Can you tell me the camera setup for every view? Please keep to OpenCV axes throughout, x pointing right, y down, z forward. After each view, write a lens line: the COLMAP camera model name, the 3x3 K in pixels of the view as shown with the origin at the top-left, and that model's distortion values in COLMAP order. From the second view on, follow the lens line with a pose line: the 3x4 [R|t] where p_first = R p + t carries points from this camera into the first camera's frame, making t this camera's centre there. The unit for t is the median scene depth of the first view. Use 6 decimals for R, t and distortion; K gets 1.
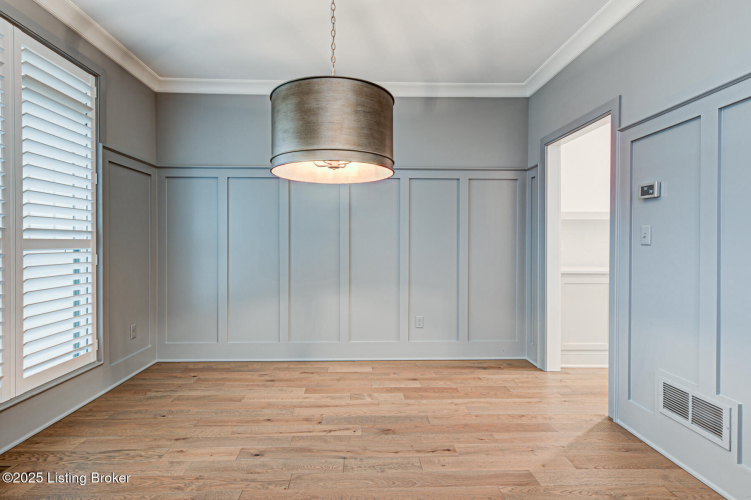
lens RADIAL K [[379.1, 0, 375.5], [0, 379.1, 250.0], [0, 0, 1]] dist [0.001366, 0.000387]
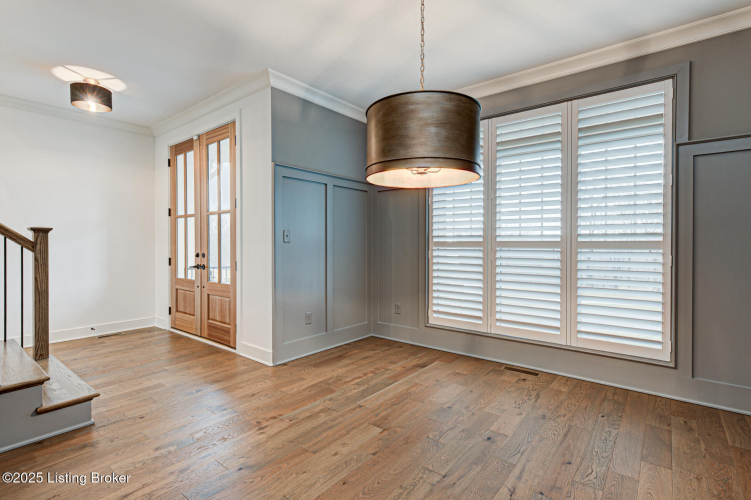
lens RADIAL K [[364.1, 0, 375.5], [0, 364.1, 250.0], [0, 0, 1]] dist [0.000055, 0.000049]
pose [[-0.664155, 0.008551, -0.747546, 0.635648], [-0.016867, 0.999509, 0.026419, -0.020263], [0.747404, 0.030155, -0.663685, 1.340569]]
